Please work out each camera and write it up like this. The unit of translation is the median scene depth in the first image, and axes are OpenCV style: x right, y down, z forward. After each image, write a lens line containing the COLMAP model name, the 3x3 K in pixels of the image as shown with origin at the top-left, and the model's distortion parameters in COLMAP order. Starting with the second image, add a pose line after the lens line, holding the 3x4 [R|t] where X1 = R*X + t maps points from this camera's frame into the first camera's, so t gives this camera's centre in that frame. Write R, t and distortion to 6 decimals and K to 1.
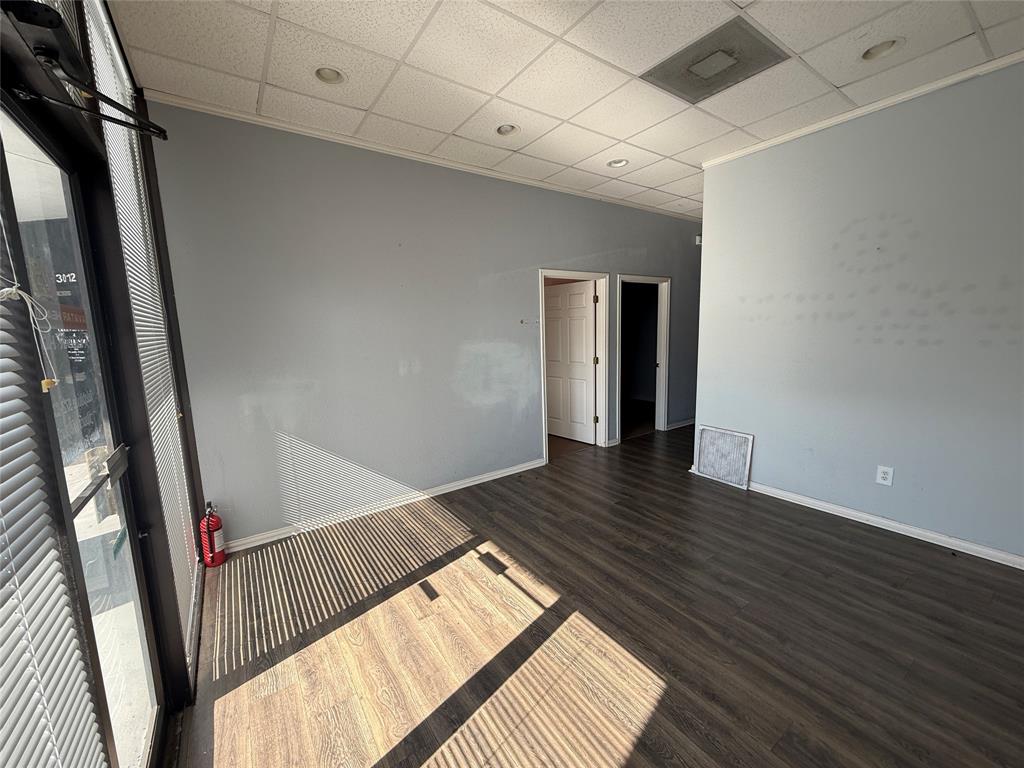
lens RADIAL K [[405.1, 0, 514.1], [0, 405.1, 384.0], [0, 0, 1]] dist [0.002601, -0.000593]
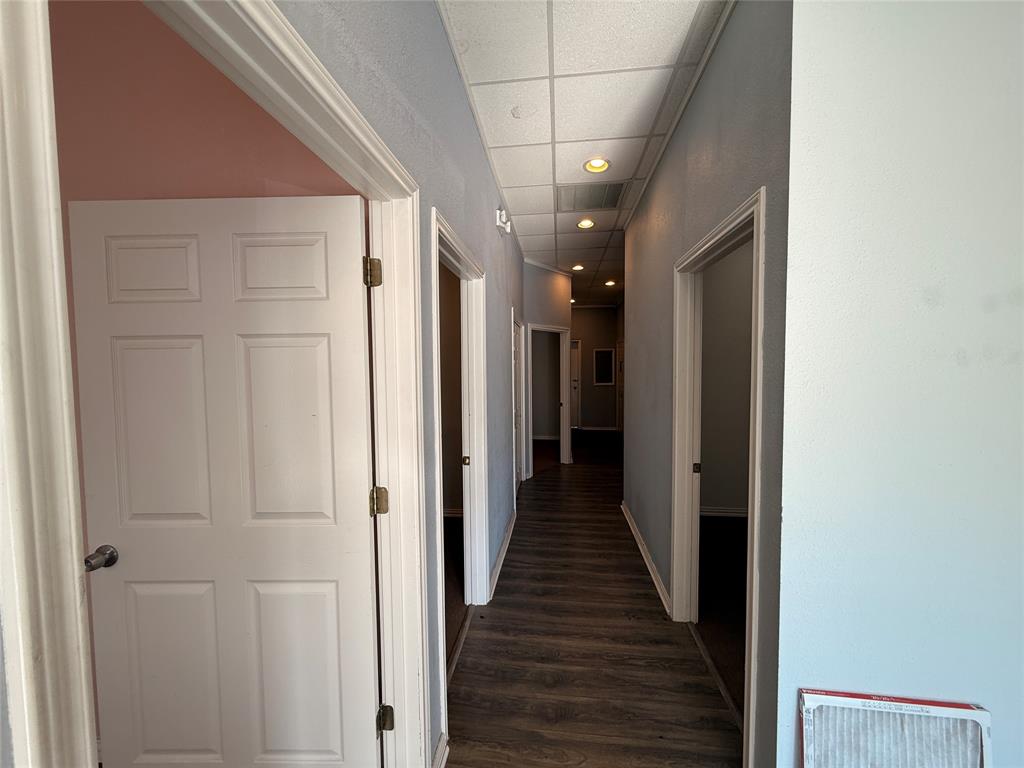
lens RADIAL K [[405.1, 0, 508.3], [0, 405.1, 381.1], [0, 0, 1]] dist [0.002601, -0.000593]
pose [[0.674543, -0.005824, 0.738212, 0.062554], [0.093076, 0.992660, -0.077216, -0.104784], [-0.732344, 0.120795, 0.670135, 0.735023]]
